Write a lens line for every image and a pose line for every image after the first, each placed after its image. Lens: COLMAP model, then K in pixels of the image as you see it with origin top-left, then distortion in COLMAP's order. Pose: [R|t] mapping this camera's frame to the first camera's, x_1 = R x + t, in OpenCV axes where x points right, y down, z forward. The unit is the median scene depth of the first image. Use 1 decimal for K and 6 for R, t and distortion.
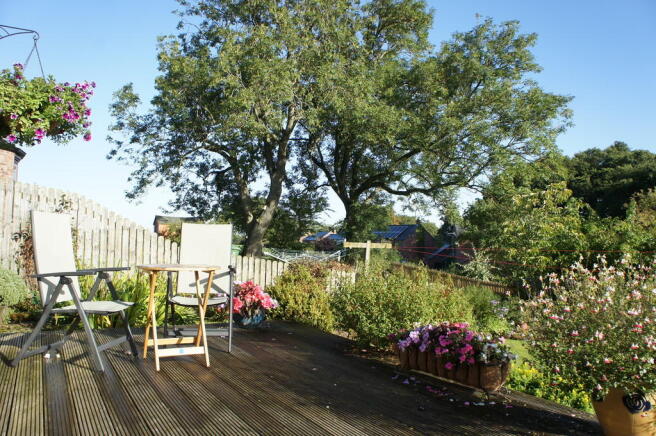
lens RADIAL K [[508.4, 0, 331.6], [0, 508.4, 216.6], [0, 0, 1]] dist [-0.182013, 0.129653]
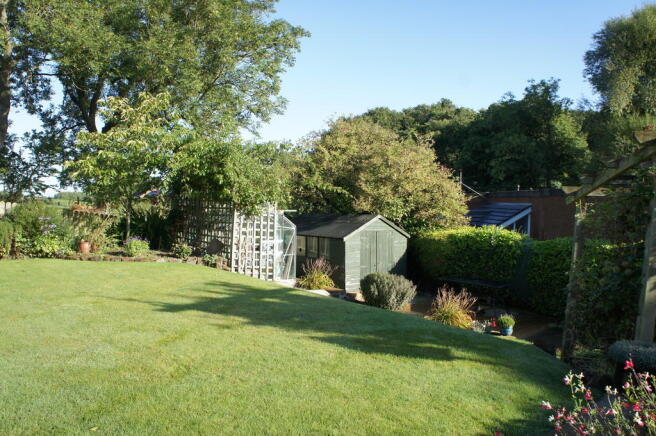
lens RADIAL K [[508.4, 0, 331.6], [0, 508.4, 216.6], [0, 0, 1]] dist [-0.182013, 0.129653]
pose [[0.967317, -0.011415, 0.253314, 0.319934], [-0.009506, 0.996651, 0.081213, 0.049307], [-0.253393, -0.080967, 0.963969, 0.015083]]
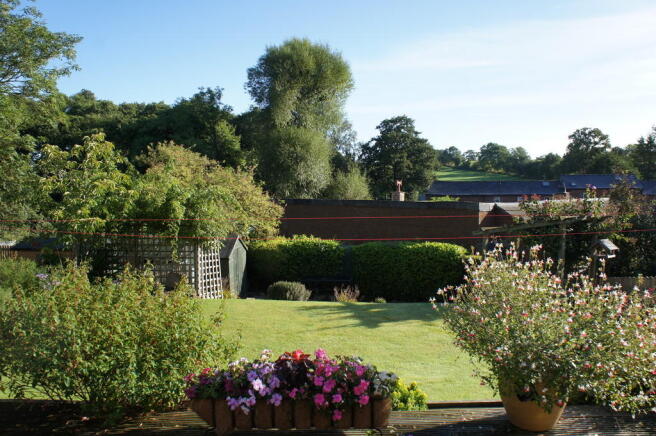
lens RADIAL K [[509.7, 0, 327.3], [0, 509.7, 203.7], [0, 0, 1]] dist [-0.109854, 0.002659]
pose [[0.529239, -0.048152, 0.847105, -0.052876], [-0.020952, 0.997342, 0.069782, -0.007746], [-0.848214, -0.054680, 0.526824, 0.092805]]
